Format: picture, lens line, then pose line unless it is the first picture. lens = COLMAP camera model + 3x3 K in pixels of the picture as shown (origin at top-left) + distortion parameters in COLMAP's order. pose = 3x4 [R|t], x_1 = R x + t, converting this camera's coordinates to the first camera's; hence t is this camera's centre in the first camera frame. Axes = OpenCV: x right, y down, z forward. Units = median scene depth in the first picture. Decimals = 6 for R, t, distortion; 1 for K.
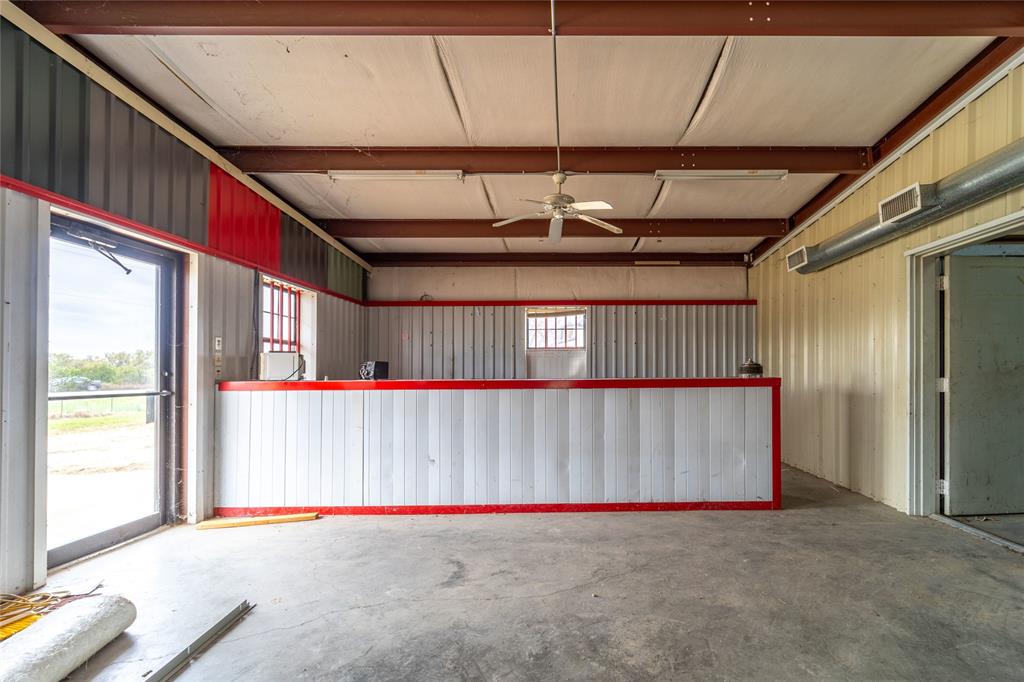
lens RADIAL K [[459.3, 0, 583.2], [0, 459.3, 377.9], [0, 0, 1]] dist [0.000313, -0.000124]
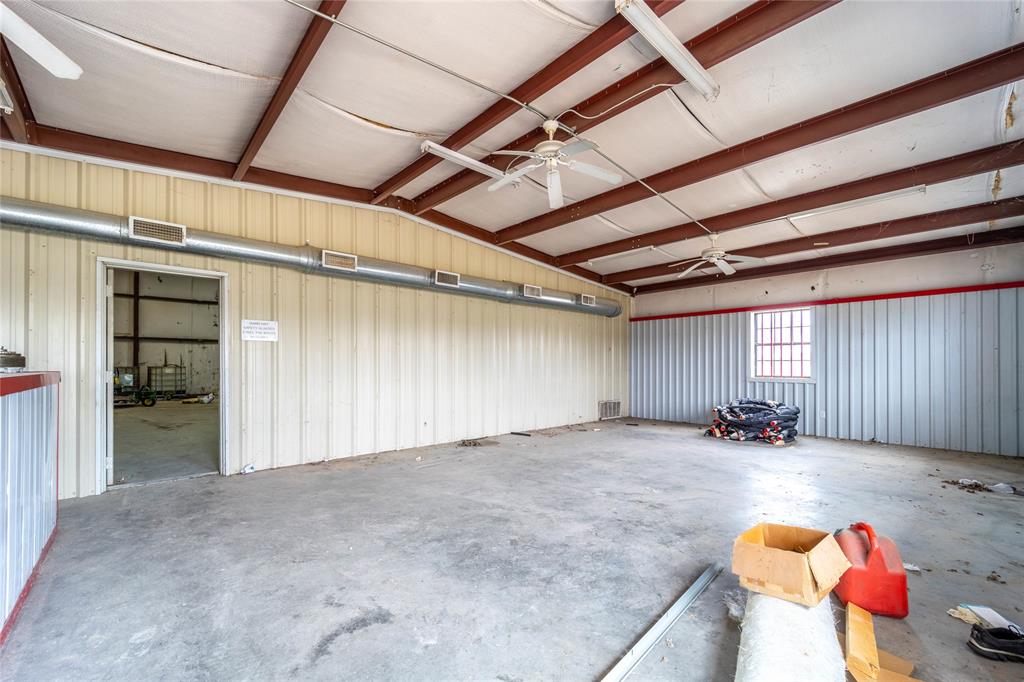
lens RADIAL K [[419.6, 0, 495.9], [0, 419.6, 364.8], [0, 0, 1]] dist [0.000935, 0.000046]
pose [[-0.641995, 0.008033, 0.766667, -0.598532], [0.011130, 0.999937, -0.001157, -0.003882], [-0.766628, 0.007790, -0.642044, 0.784747]]
